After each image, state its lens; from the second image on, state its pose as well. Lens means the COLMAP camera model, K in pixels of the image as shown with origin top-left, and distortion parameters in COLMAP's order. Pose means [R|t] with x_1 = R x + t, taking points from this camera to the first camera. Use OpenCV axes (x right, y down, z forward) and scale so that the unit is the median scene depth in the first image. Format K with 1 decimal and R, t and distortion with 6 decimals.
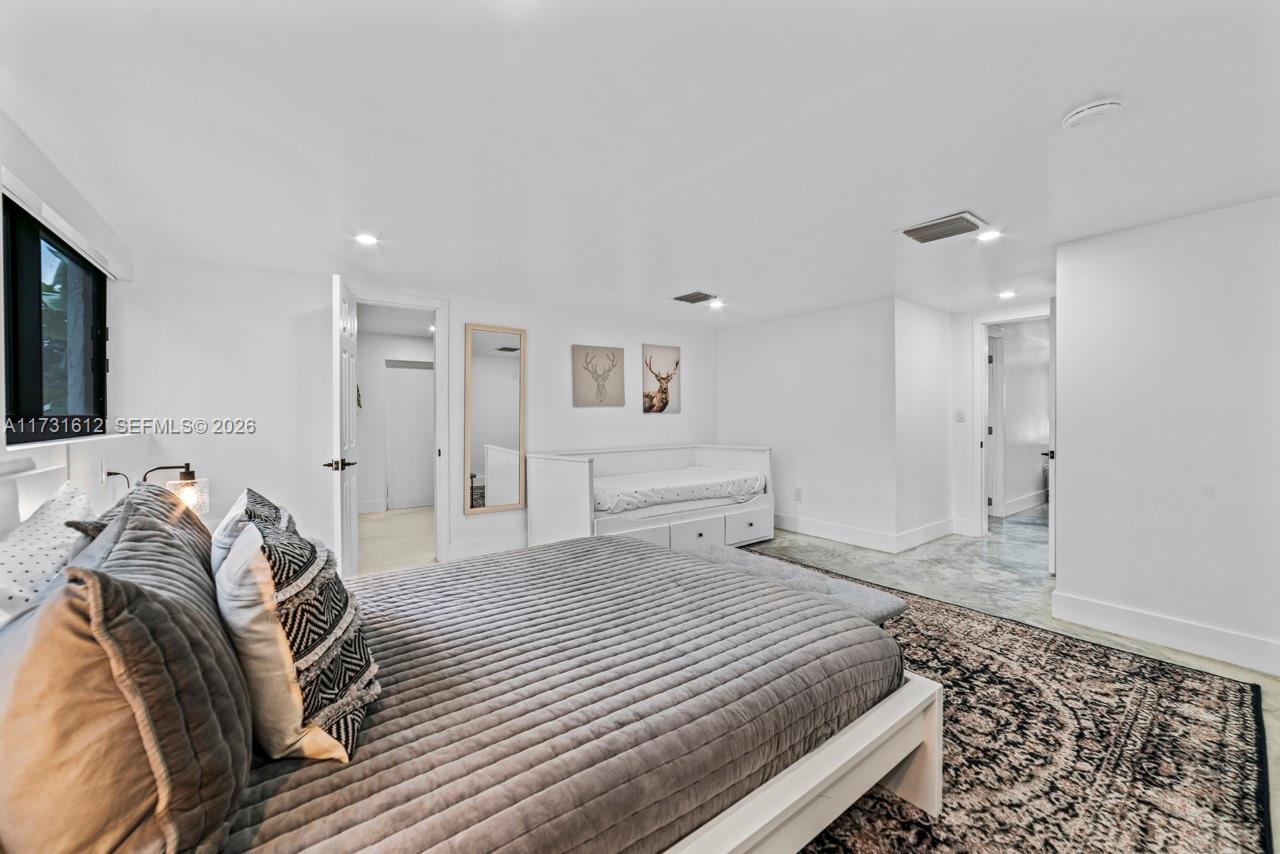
lens RADIAL K [[487.8, 0, 637.2], [0, 487.8, 414.2], [0, 0, 1]] dist [-0.030145, 0.007809]
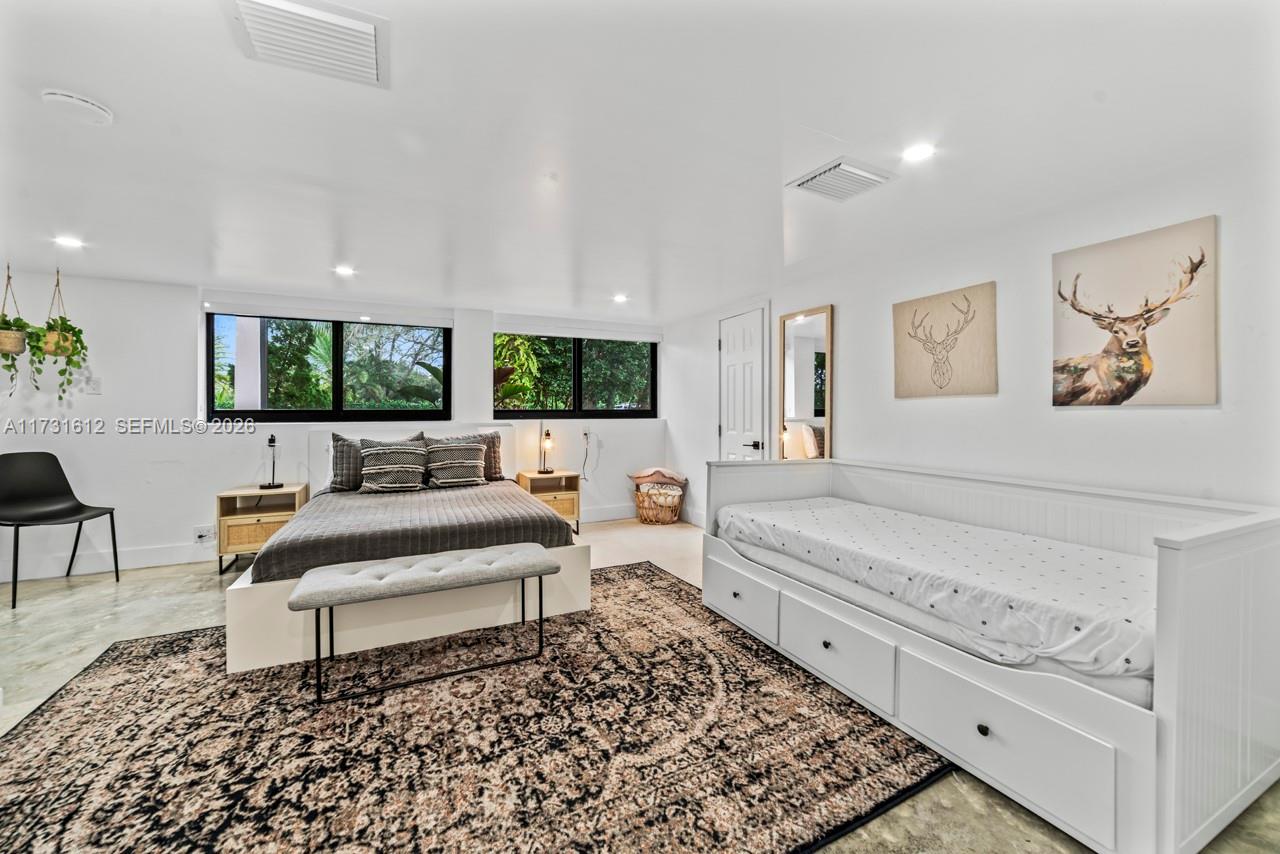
lens RADIAL K [[487.8, 0, 637.2], [0, 487.8, 414.2], [0, 0, 1]] dist [-0.030145, 0.007809]
pose [[-0.172766, 0.009755, -0.984915, 1.210266], [0.001218, 0.999952, 0.009690, -0.001184], [0.984962, 0.000475, -0.172770, 1.624073]]
